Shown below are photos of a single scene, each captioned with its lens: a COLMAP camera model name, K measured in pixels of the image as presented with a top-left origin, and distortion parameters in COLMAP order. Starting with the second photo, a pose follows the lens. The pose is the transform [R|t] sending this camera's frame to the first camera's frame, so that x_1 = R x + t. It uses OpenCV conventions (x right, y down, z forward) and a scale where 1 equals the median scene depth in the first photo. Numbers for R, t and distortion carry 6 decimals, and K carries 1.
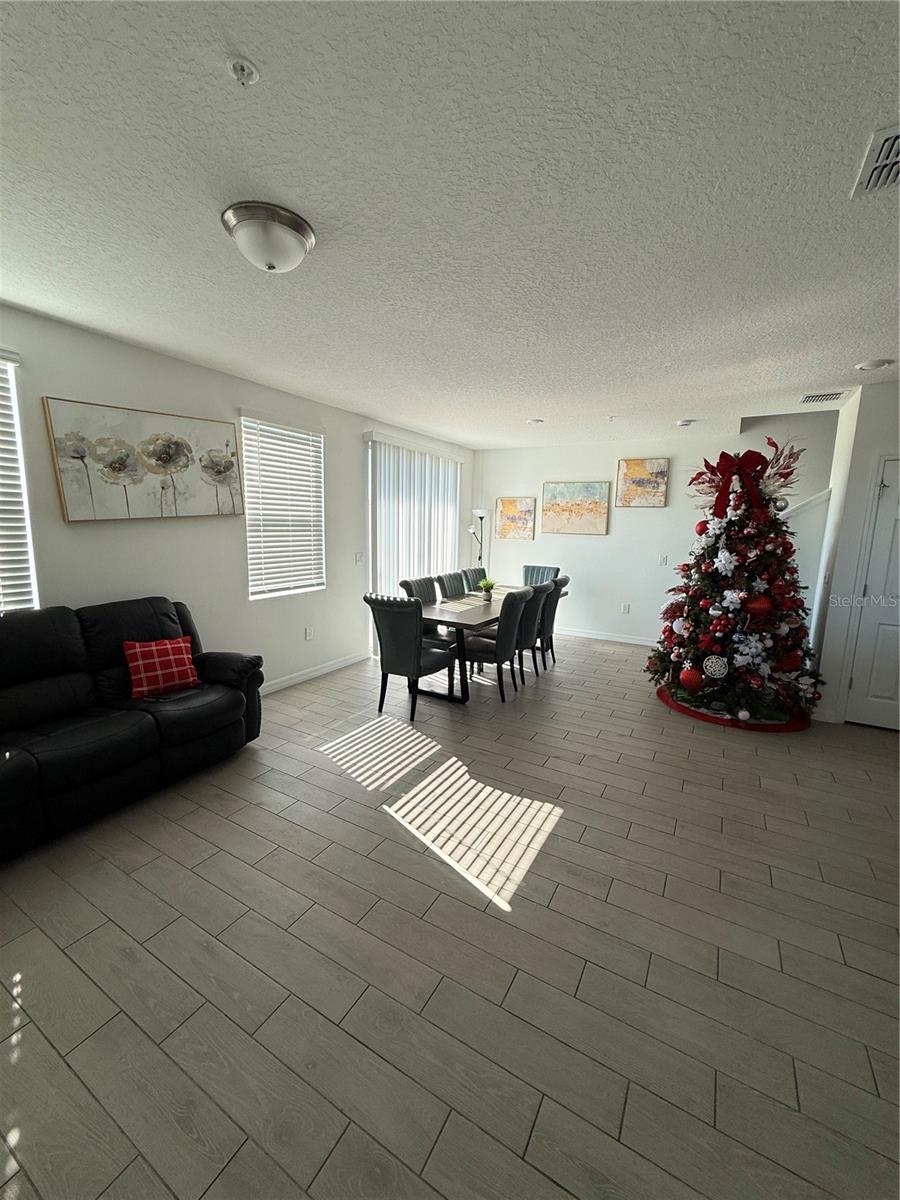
lens RADIAL K [[476.9, 0, 450.1], [0, 476.9, 598.4], [0, 0, 1]] dist [-0.001108, 0.000743]
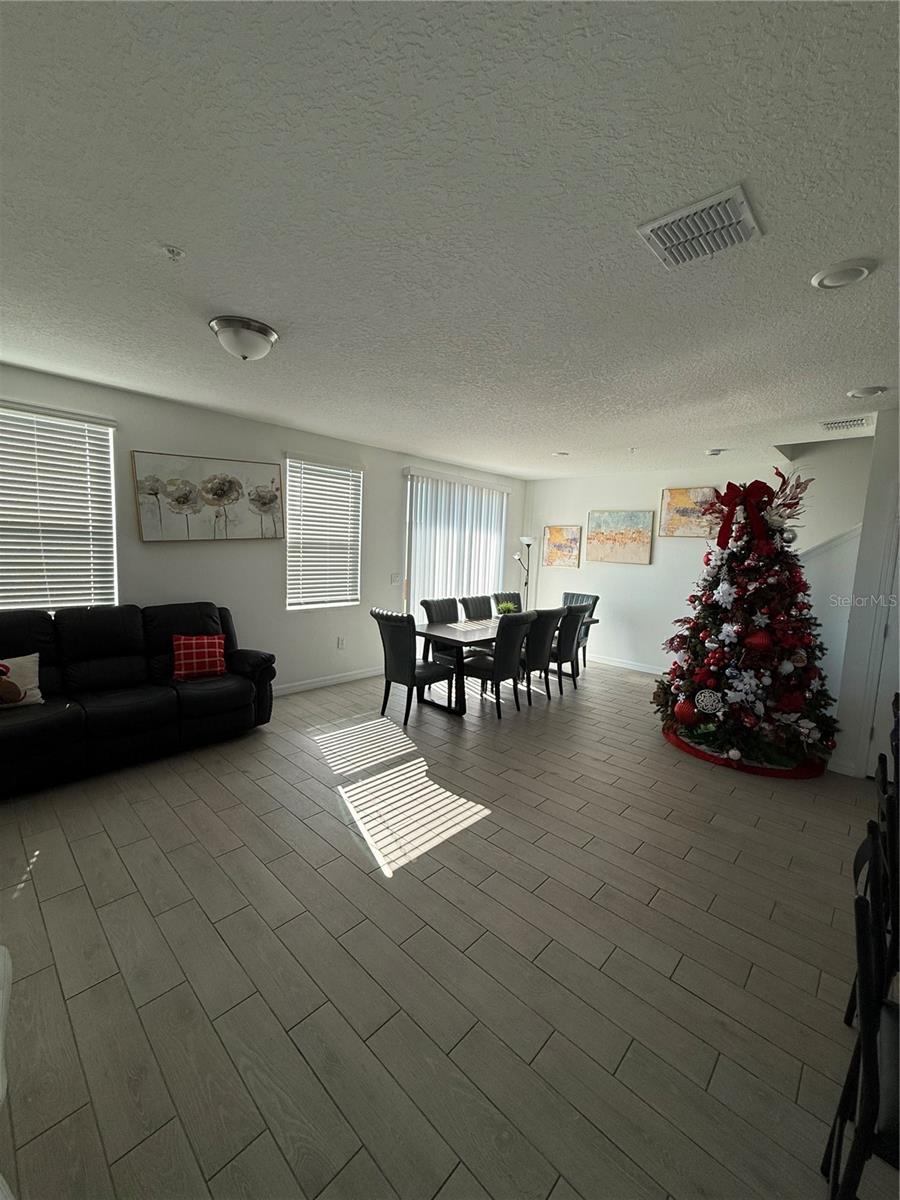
lens RADIAL K [[476.9, 0, 448.9], [0, 476.9, 598.8], [0, 0, 1]] dist [-0.001108, 0.000743]
pose [[0.973216, 0.043396, -0.225759, 0.258201], [-0.055293, 0.997380, -0.046640, 0.010232], [0.223144, 0.057873, 0.973066, -0.073838]]
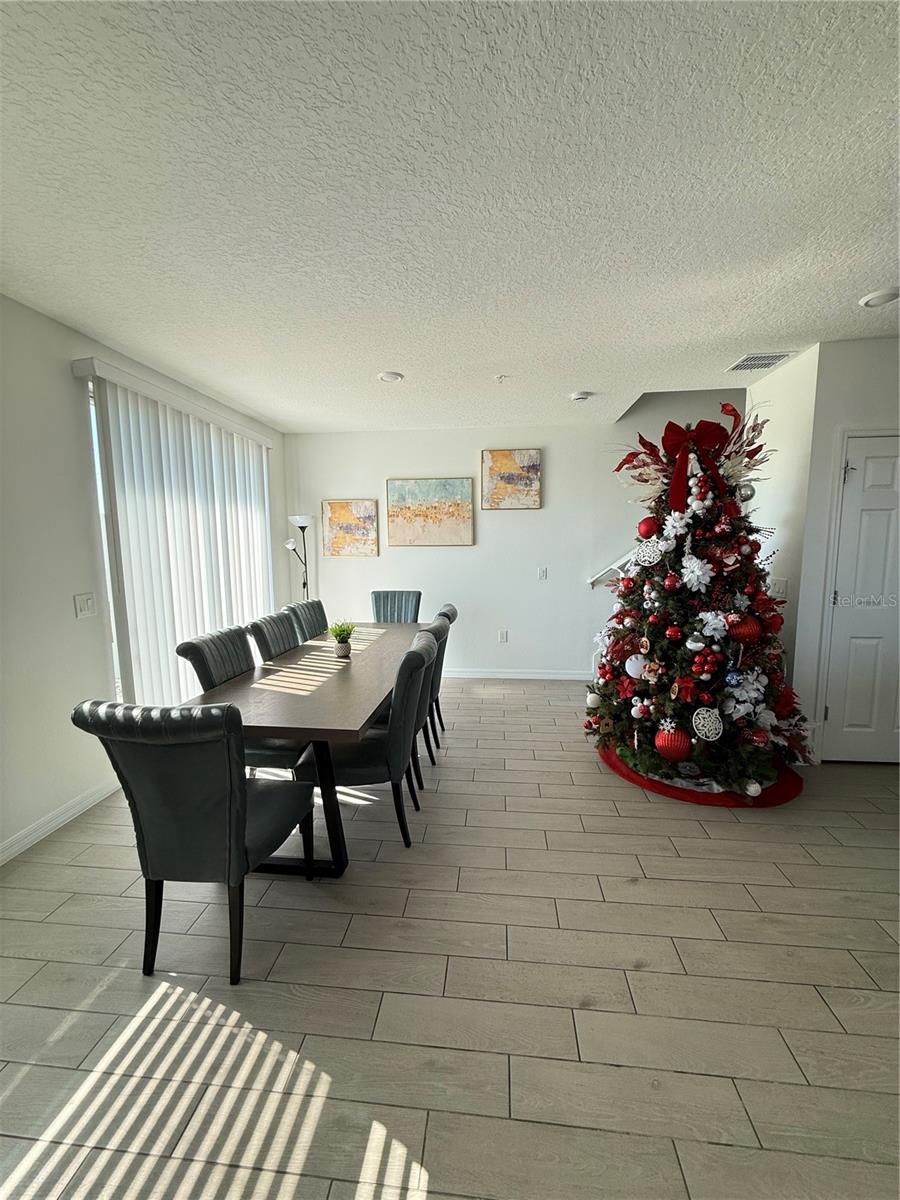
lens RADIAL K [[476.9, 0, 450.5], [0, 476.9, 597.1], [0, 0, 1]] dist [-0.001108, 0.000743]
pose [[0.912639, -0.077700, 0.401314, -0.048685], [0.092930, 0.995499, -0.018590, -0.063299], [-0.398063, 0.054260, 0.915752, 0.513672]]
